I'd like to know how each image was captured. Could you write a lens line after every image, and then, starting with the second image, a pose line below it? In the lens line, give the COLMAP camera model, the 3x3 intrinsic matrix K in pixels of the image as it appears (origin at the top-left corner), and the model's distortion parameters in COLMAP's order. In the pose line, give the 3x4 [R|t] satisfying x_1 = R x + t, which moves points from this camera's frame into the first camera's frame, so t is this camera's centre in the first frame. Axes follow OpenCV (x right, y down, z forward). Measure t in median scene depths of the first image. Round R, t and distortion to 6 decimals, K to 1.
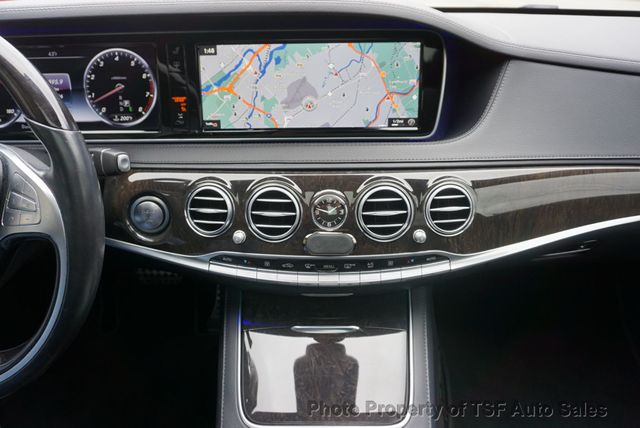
lens RADIAL K [[434.1, 0, 308.7], [0, 434.1, 207.5], [0, 0, 1]] dist [-0.053789, 0.024229]
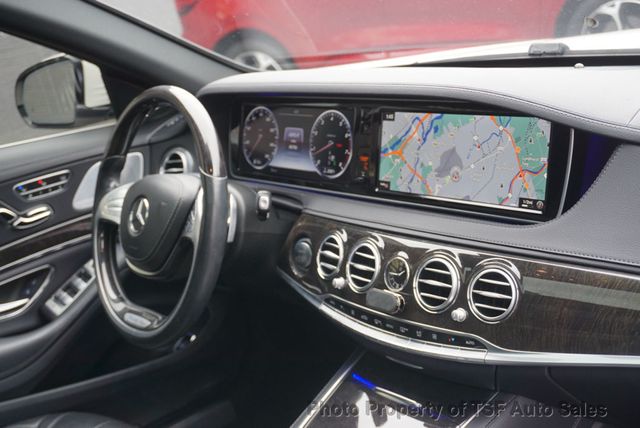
lens RADIAL K [[890.1, 0, 316.6], [0, 890.1, 215.7], [0, 0, 1]] dist [-0.028767, 0.000000]
pose [[0.651754, 0.124727, -0.748104, 1.304076], [-0.239951, 0.969628, -0.047387, 0.018934], [0.719472, 0.210393, 0.661887, -0.521532]]
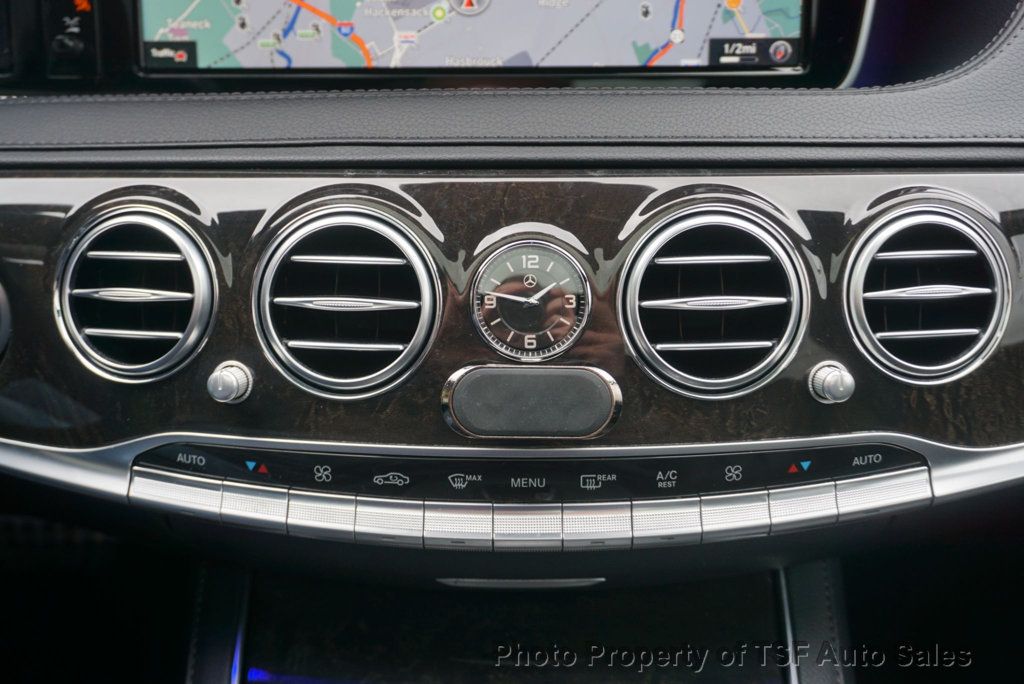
lens RADIAL K [[1003.5, 0, 492.5], [0, 1003.5, 334.1], [0, 0, 1]] dist [-0.003119, 0.000000]
pose [[0.999813, 0.007319, 0.017896, 0.007305], [-0.006080, 0.997642, -0.068359, 0.070205], [-0.018355, 0.068237, 0.997500, 0.261120]]
